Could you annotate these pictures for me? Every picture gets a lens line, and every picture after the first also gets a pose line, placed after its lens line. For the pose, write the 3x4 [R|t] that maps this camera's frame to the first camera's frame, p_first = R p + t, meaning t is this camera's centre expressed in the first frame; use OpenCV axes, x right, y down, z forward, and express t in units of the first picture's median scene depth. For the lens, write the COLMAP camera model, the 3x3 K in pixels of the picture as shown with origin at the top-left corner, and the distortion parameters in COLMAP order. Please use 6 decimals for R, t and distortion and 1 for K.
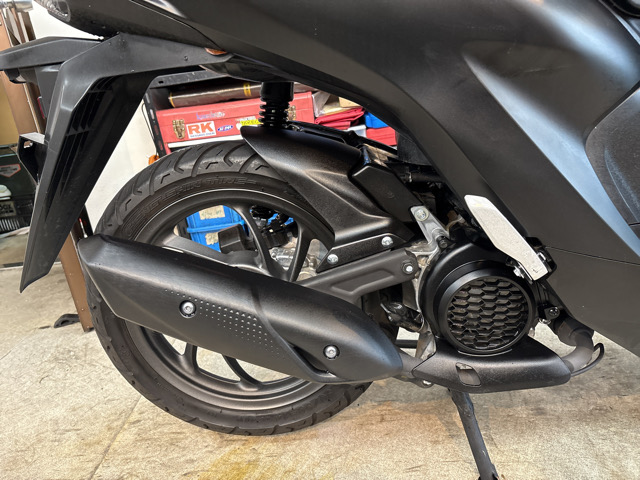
lens RADIAL K [[487.4, 0, 318.1], [0, 487.4, 243.2], [0, 0, 1]] dist [0.032143, -0.035981]
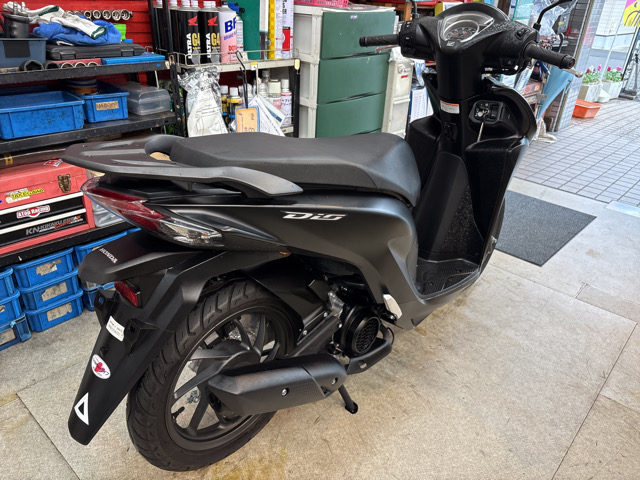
lens RADIAL K [[487.4, 0, 324.2], [0, 487.4, 242.0], [0, 0, 1]] dist [0.032143, -0.035981]
pose [[0.629962, -0.206959, 0.748543, -1.157208], [0.114052, 0.978042, 0.174428, -0.579104], [-0.768206, -0.024510, 0.639734, -0.203489]]
